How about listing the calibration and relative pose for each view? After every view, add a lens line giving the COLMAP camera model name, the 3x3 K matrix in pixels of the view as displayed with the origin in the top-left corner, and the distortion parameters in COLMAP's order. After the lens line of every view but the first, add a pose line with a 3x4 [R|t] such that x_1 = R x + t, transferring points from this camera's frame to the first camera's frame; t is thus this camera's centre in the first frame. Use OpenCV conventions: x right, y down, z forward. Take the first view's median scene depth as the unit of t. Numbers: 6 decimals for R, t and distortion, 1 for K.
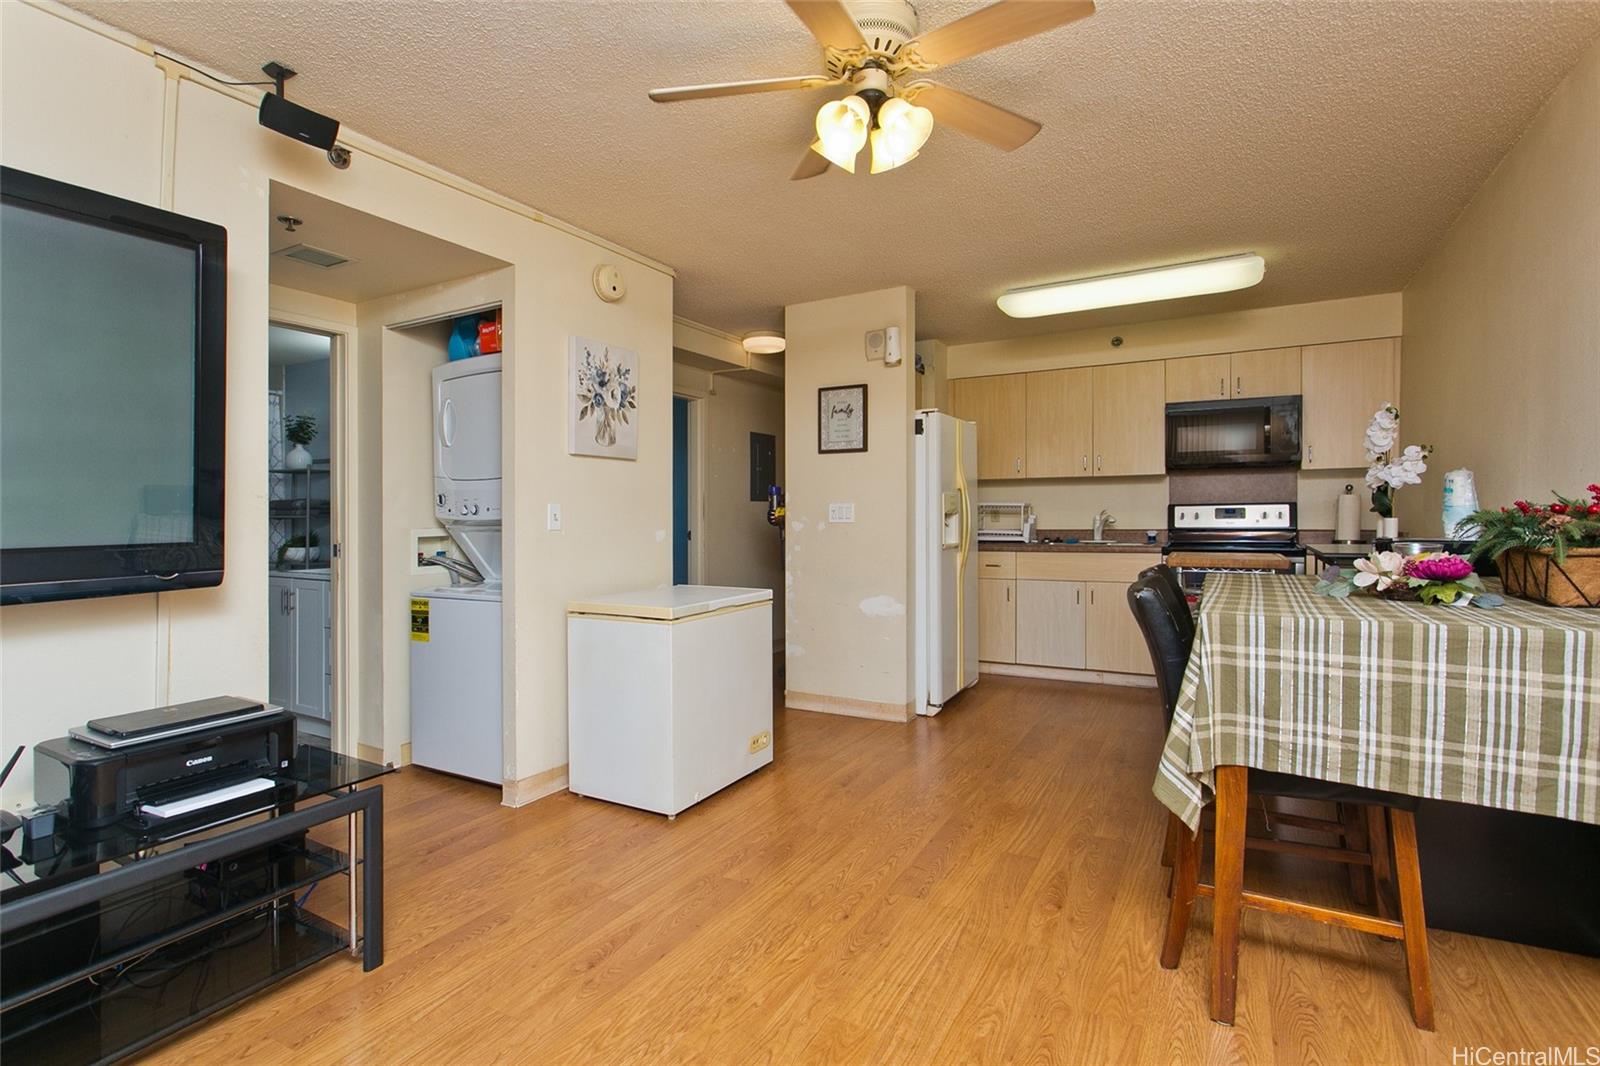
lens RADIAL K [[784.8, 0, 806.5], [0, 784.8, 529.5], [0, 0, 1]] dist [-0.001501, -0.000196]
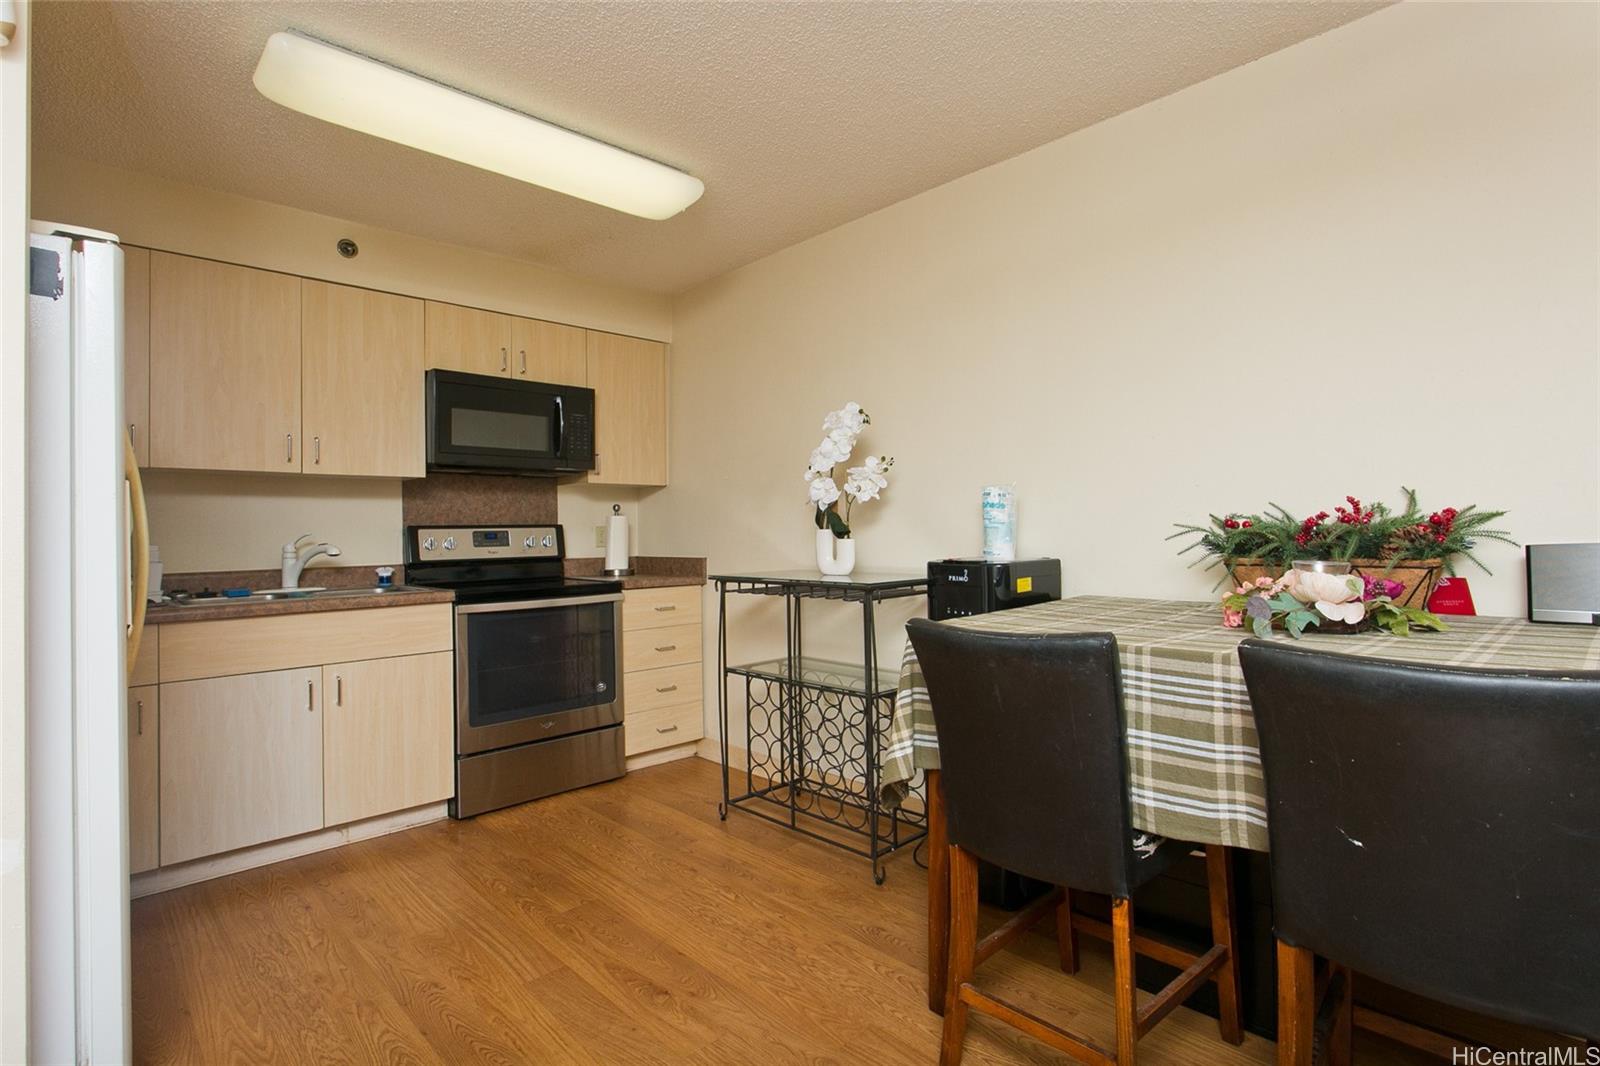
lens RADIAL K [[784.8, 0, 806.5], [0, 784.8, 529.5], [0, 0, 1]] dist [-0.001501, -0.000196]
pose [[0.287608, 0.008796, 0.957708, -0.068750], [0.034319, 0.999221, -0.019483, -0.005392], [-0.957133, 0.038471, 0.287082, 0.527790]]
